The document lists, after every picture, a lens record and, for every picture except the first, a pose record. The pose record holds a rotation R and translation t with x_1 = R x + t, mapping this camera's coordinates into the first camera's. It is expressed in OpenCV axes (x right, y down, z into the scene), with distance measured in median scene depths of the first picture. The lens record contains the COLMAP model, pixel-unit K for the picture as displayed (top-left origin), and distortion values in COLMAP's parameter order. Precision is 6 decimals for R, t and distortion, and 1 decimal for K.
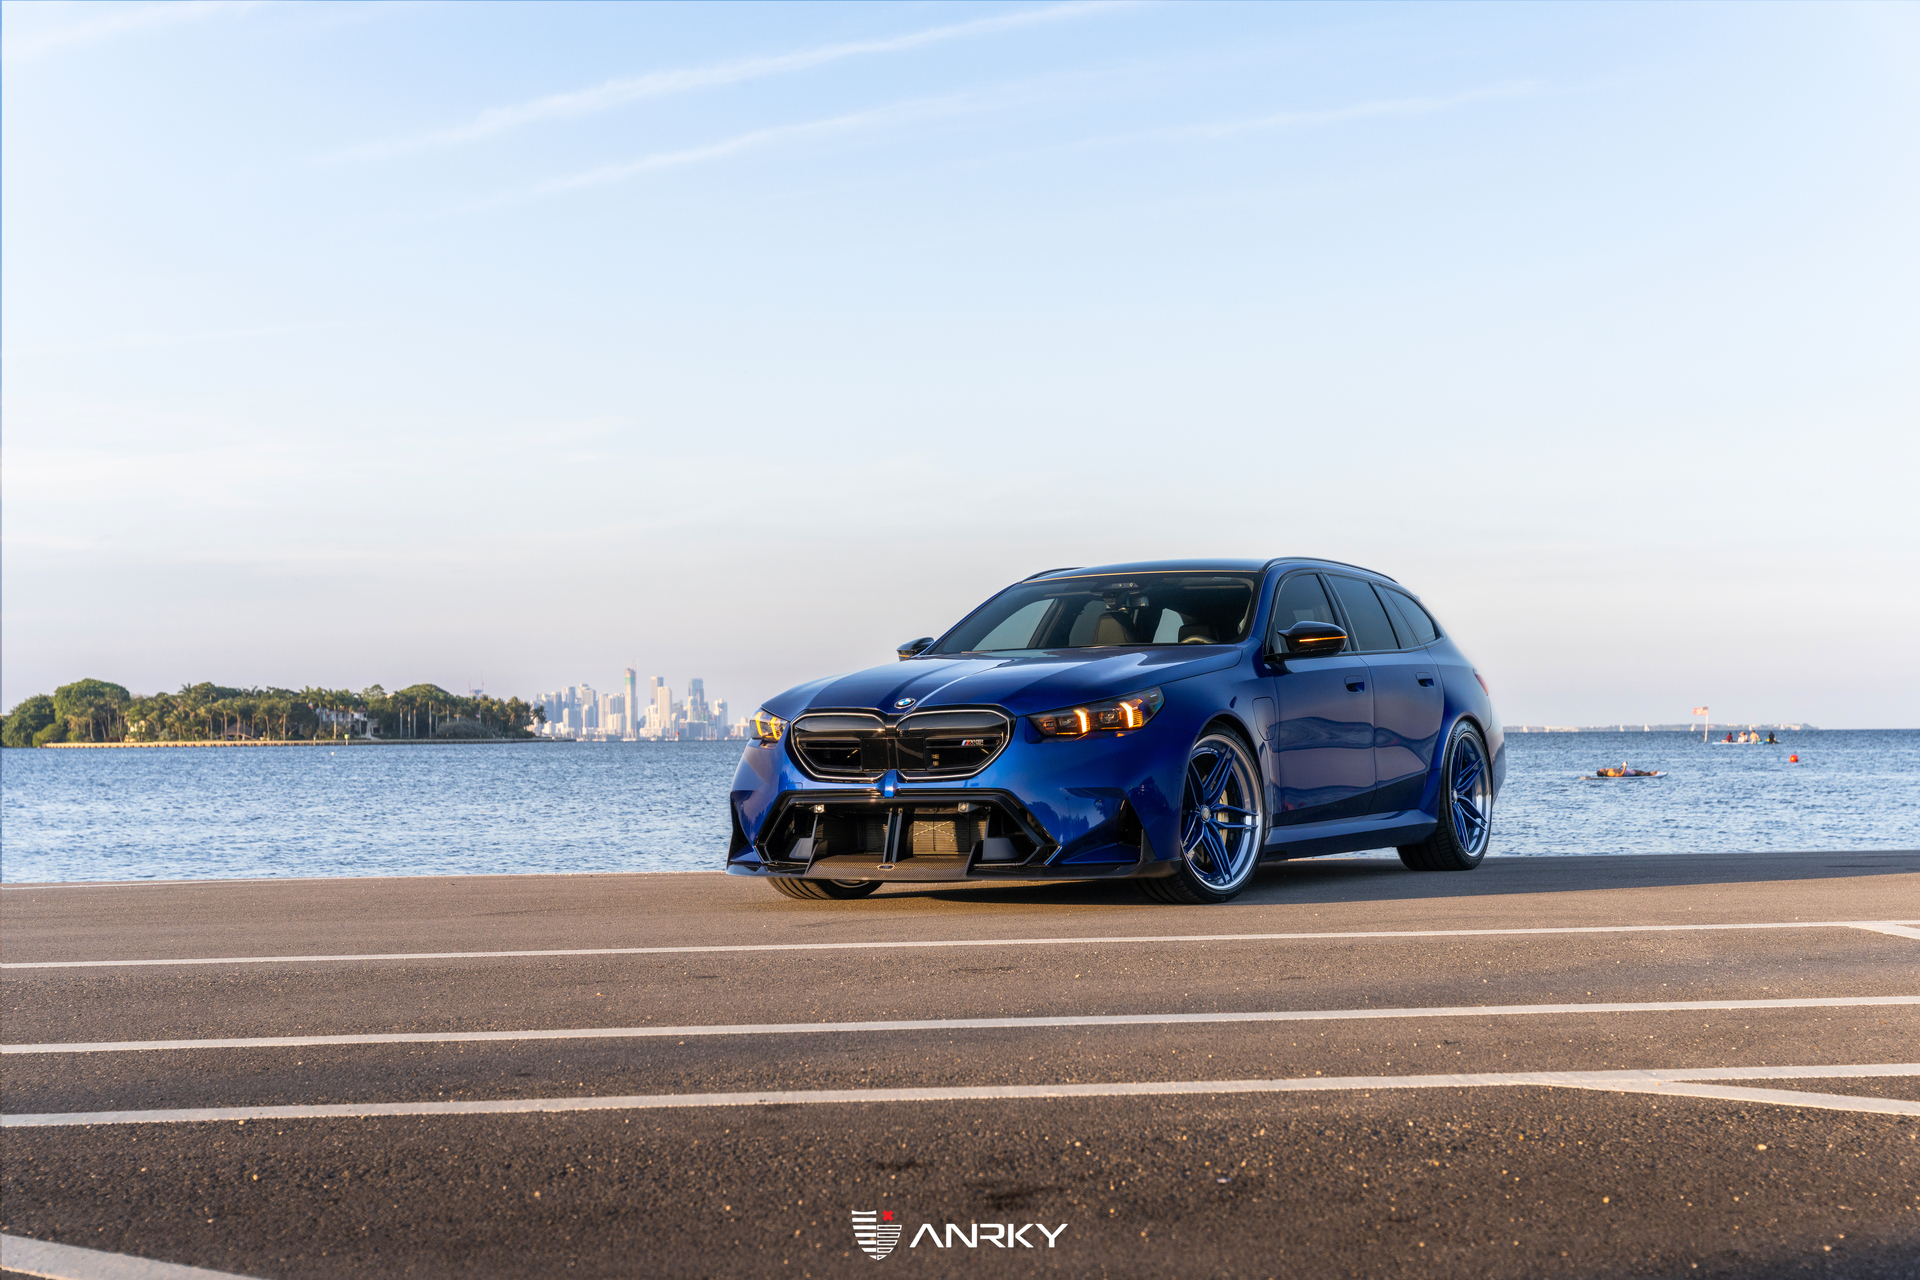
lens RADIAL K [[2751.4, 0, 960.0], [0, 2751.4, 640.0], [0, 0, 1]] dist [-0.001611, 0.121915]
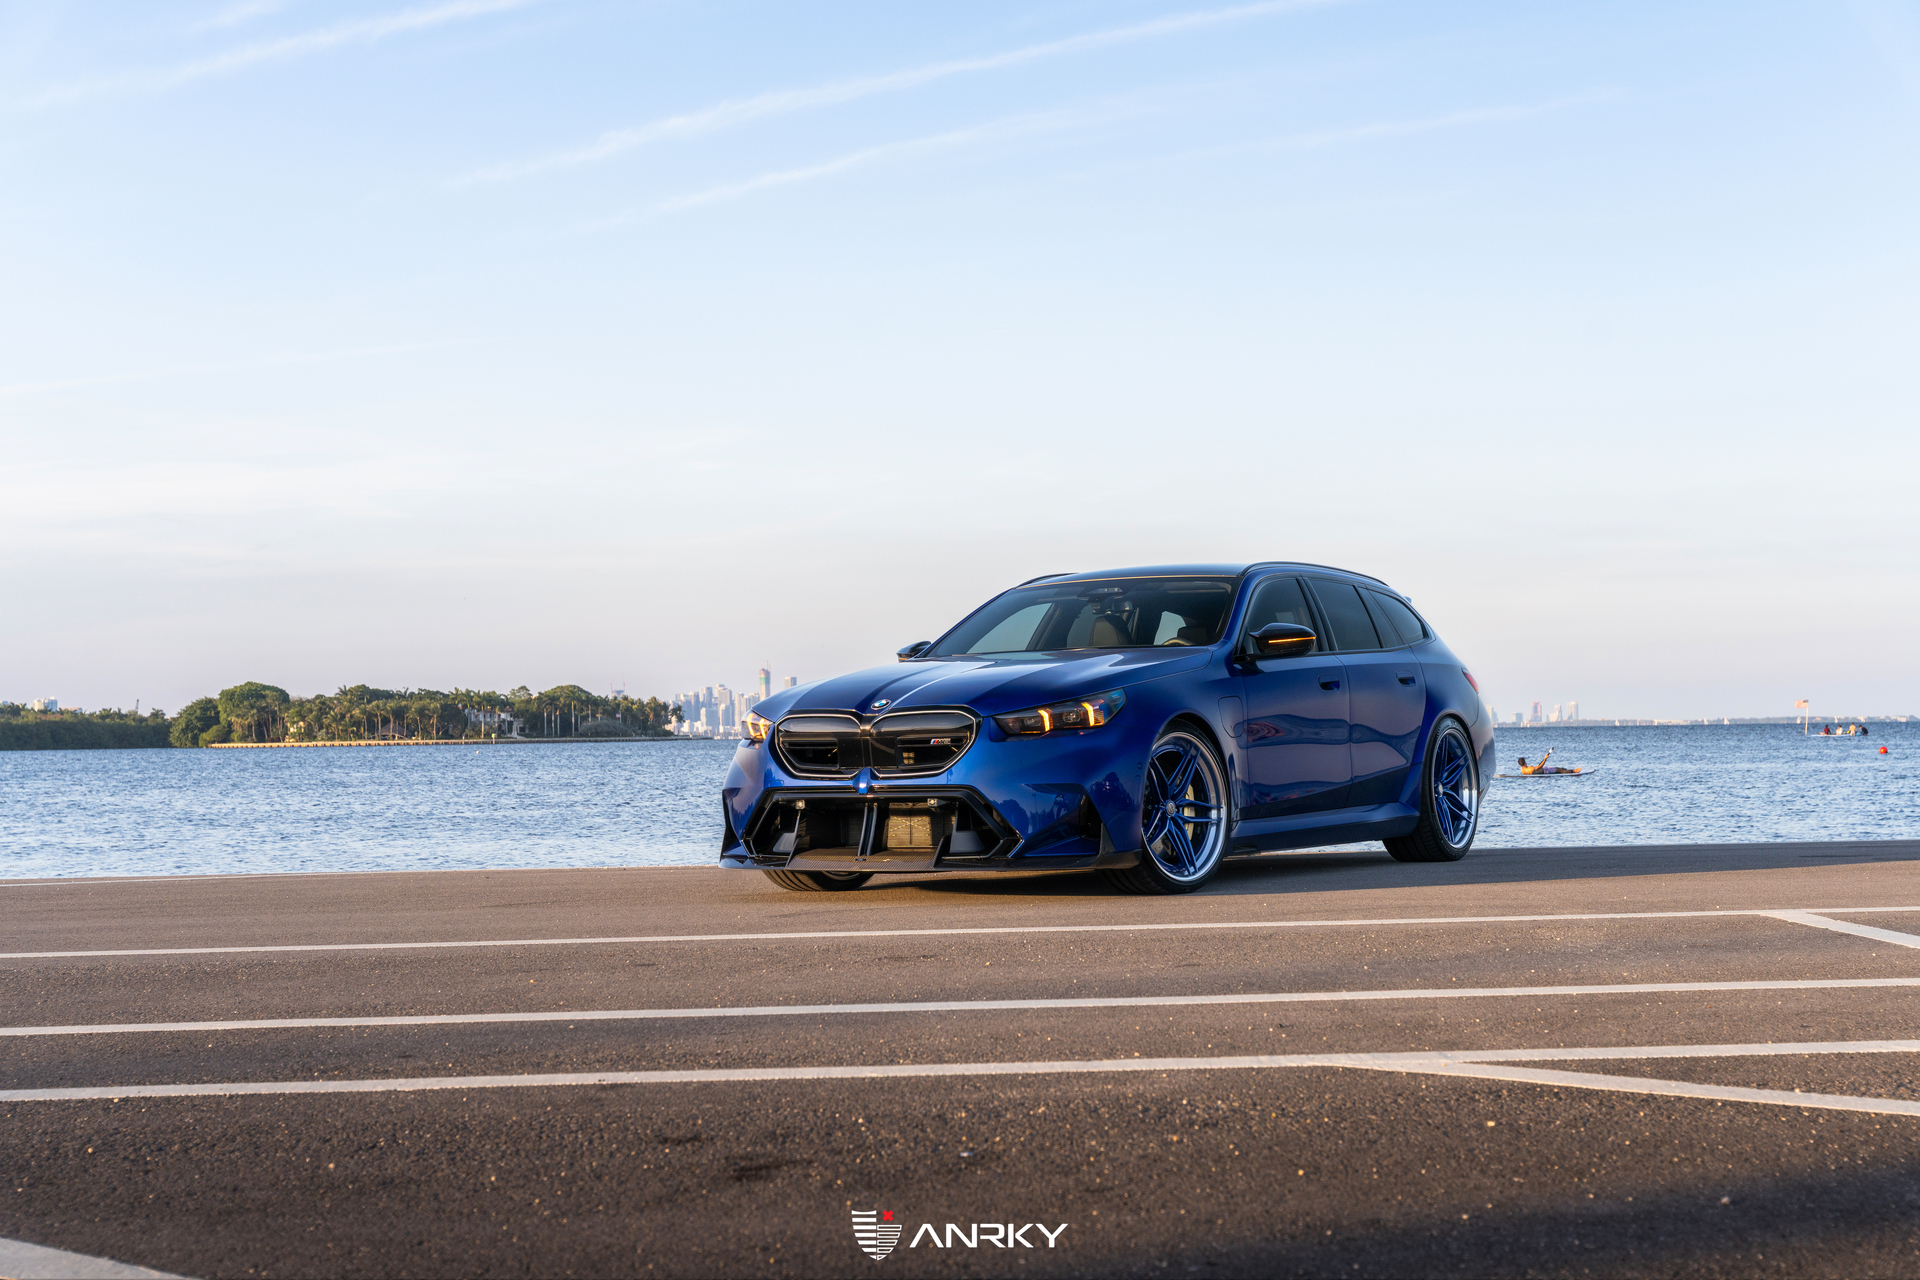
lens RADIAL K [[2652.0, 0, 965.1], [0, 2652.0, 721.5], [0, 0, 1]] dist [0.018470, -0.040253]
pose [[0.999022, -0.005532, -0.043865, 0.055448], [0.006879, 0.999507, 0.030621, -0.001273], [0.043674, -0.030893, 0.998568, -0.009544]]
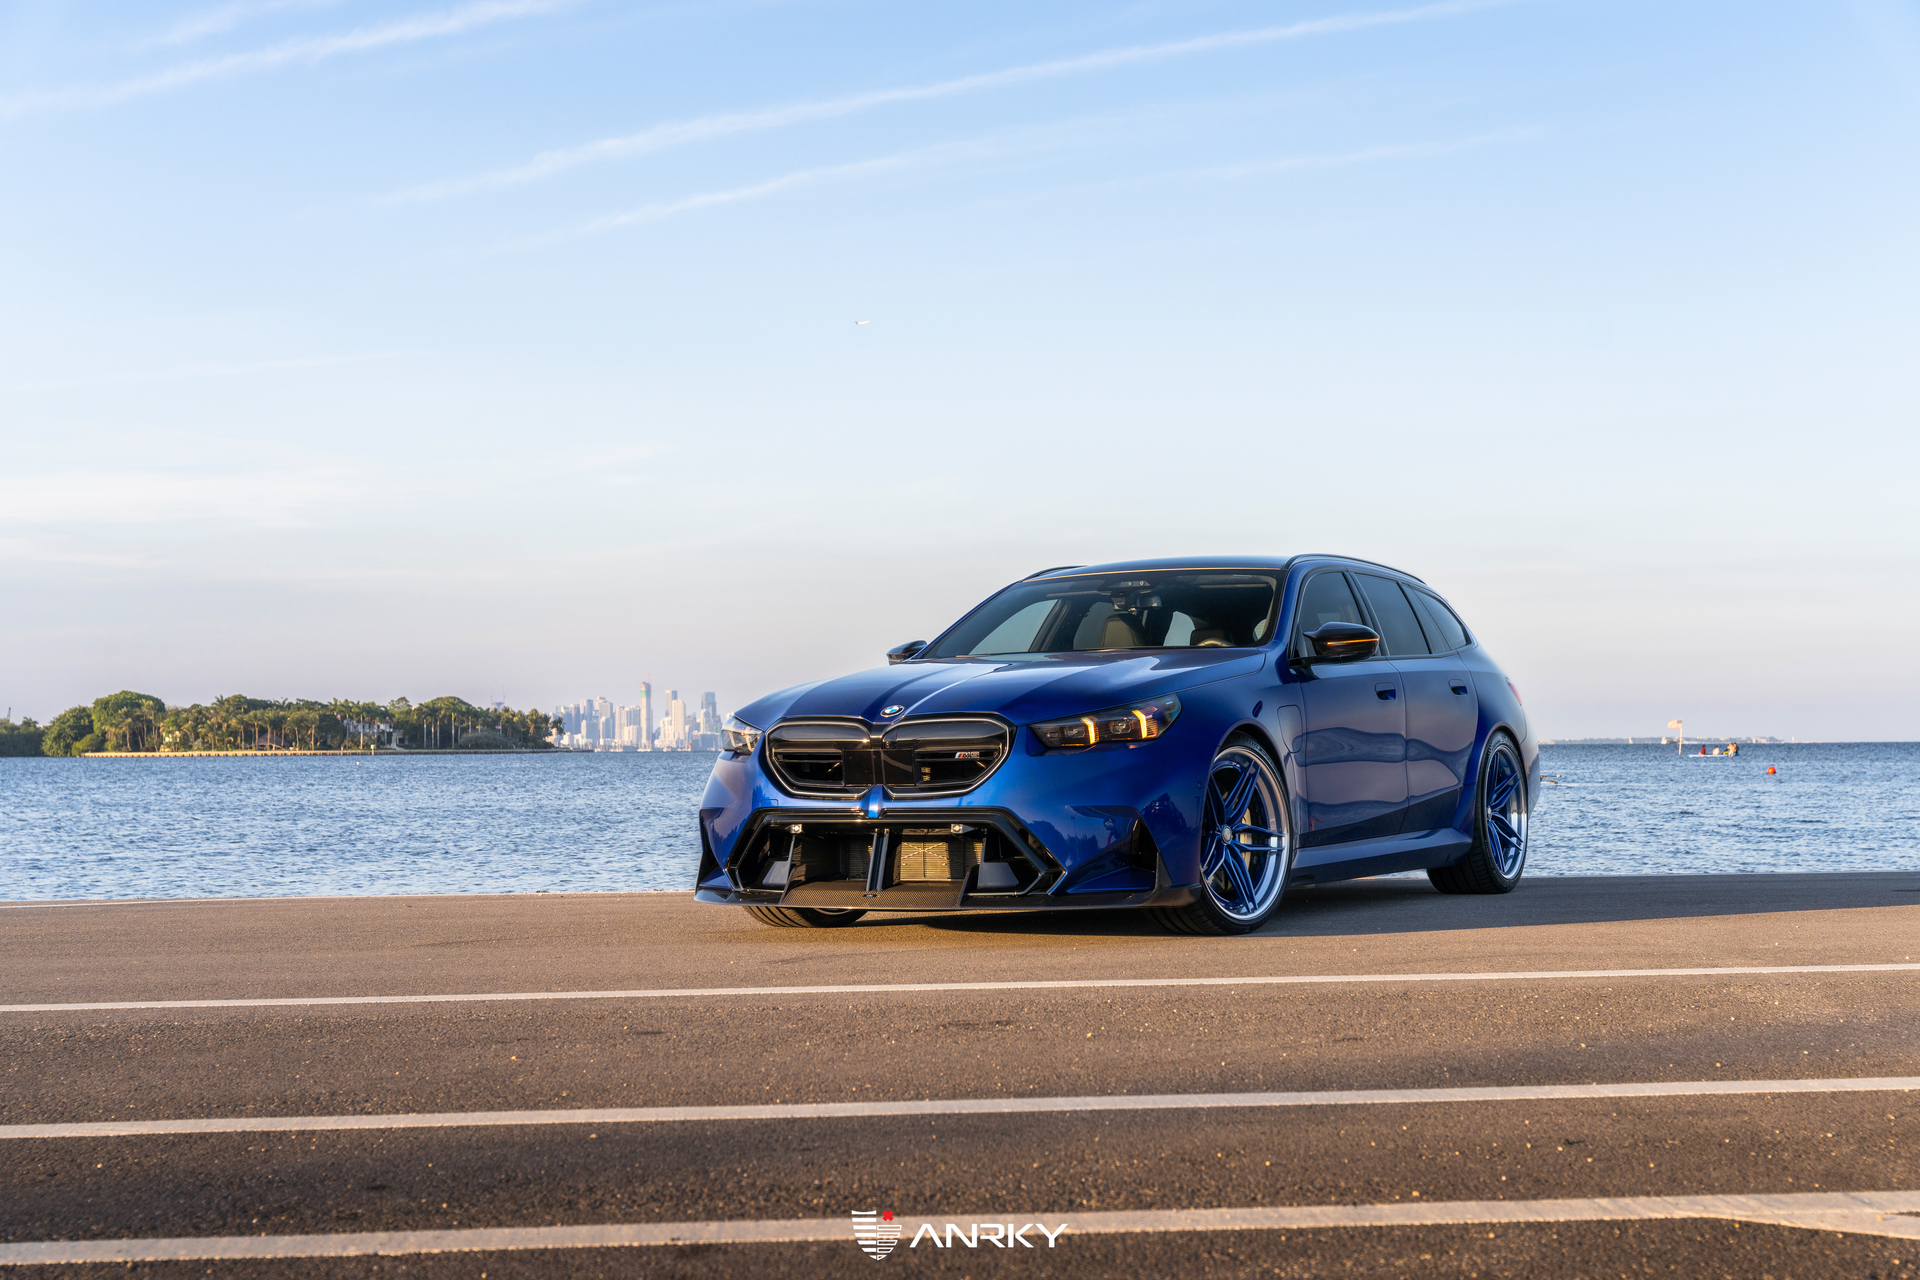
lens RADIAL K [[2636.8, 0, 960.0], [0, 2636.8, 640.0], [0, 0, 1]] dist [0.005674, 0.057696]
pose [[0.999998, 0.001754, -0.000648, 0.002523], [-0.001757, 0.999982, -0.005783, 0.004640], [0.000638, 0.005785, 0.999983, 0.137780]]
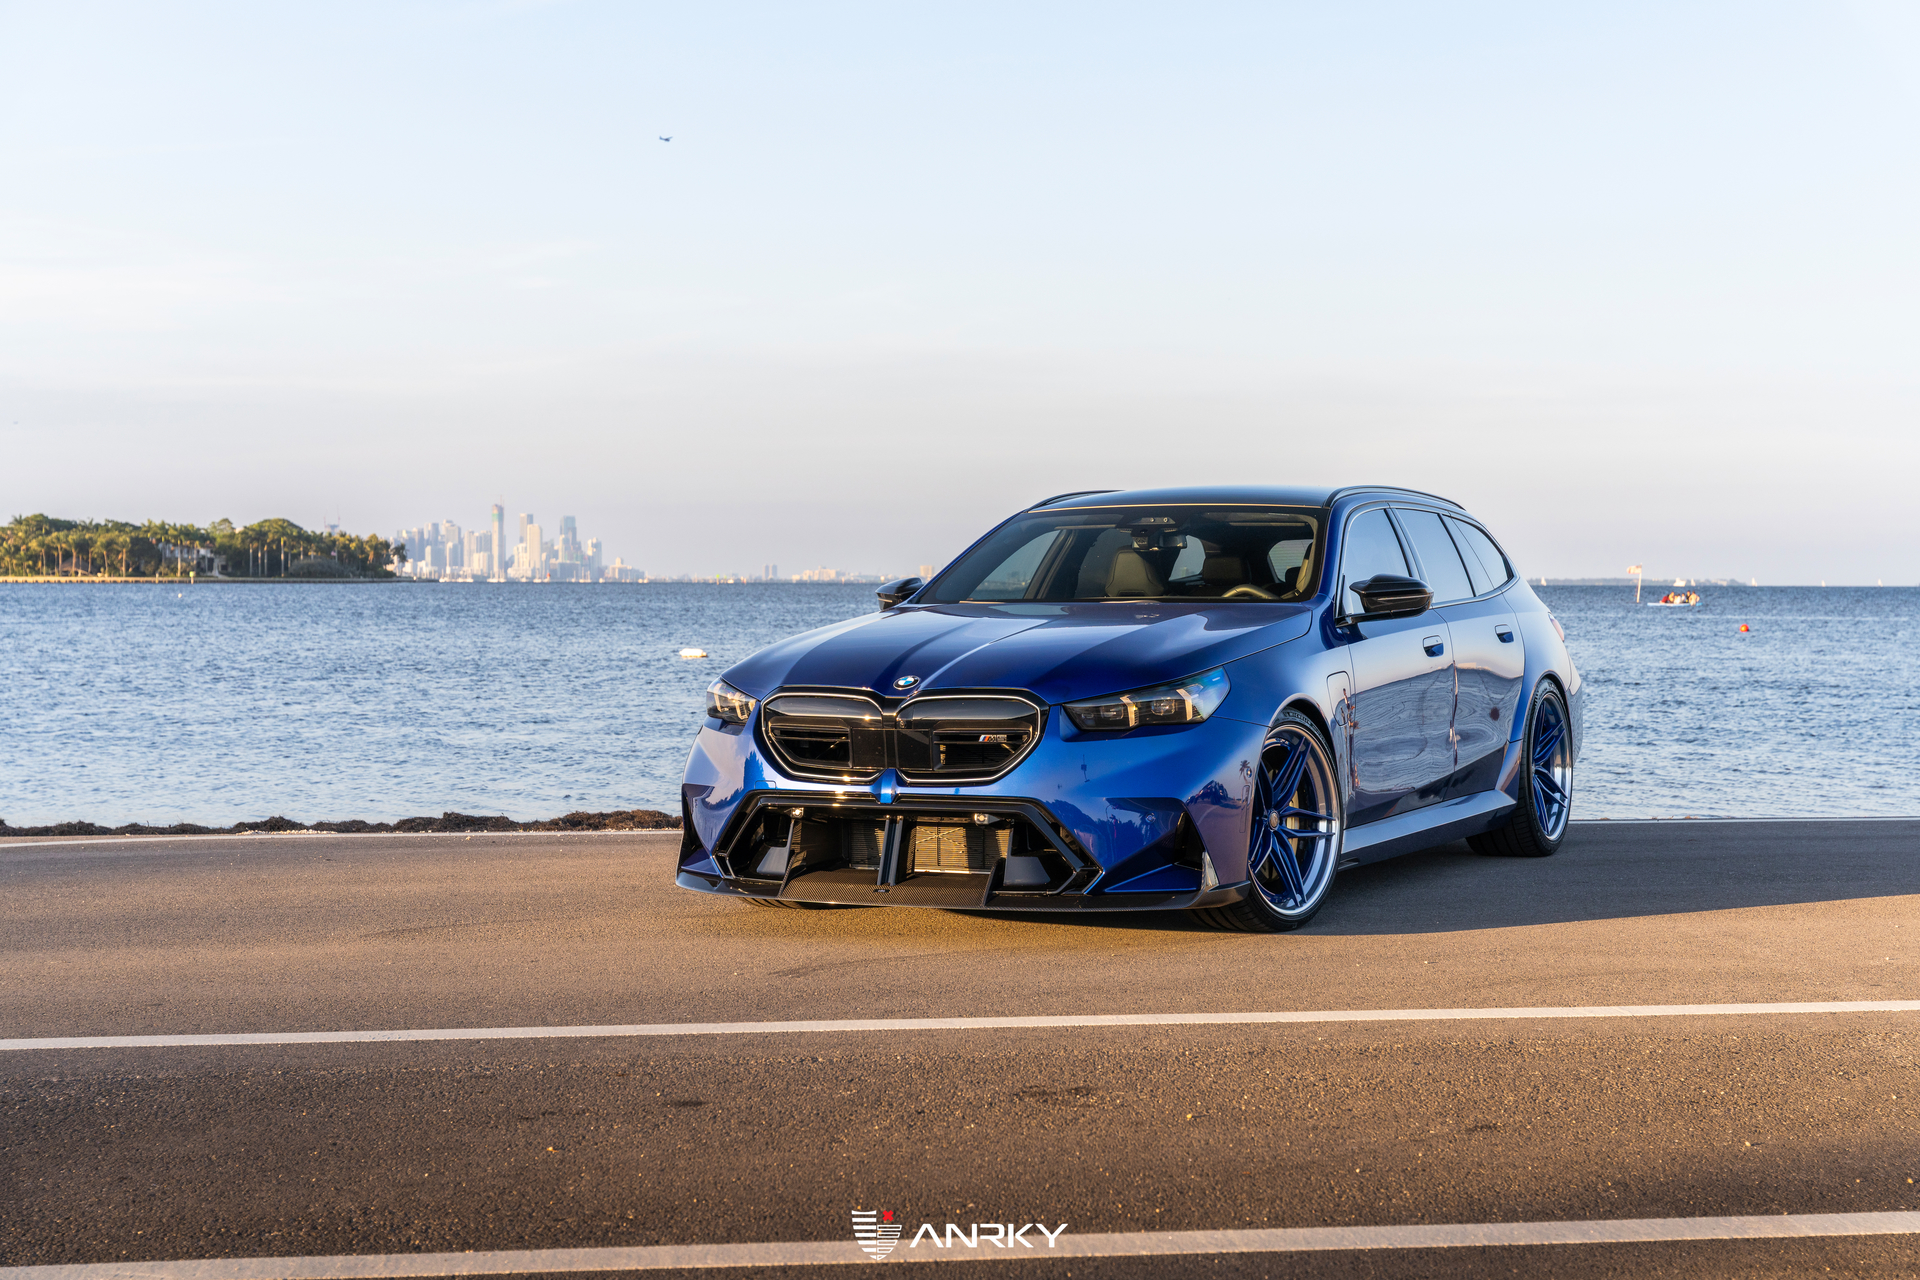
lens RADIAL K [[2911.1, 0, 960.0], [0, 2911.1, 640.0], [0, 0, 1]] dist [0.019365, 0.154593]
pose [[0.999191, 0.011746, 0.038473, -0.036344], [-0.013842, 0.998408, 0.054680, -0.035260], [-0.037769, -0.055169, 0.997762, 0.152118]]
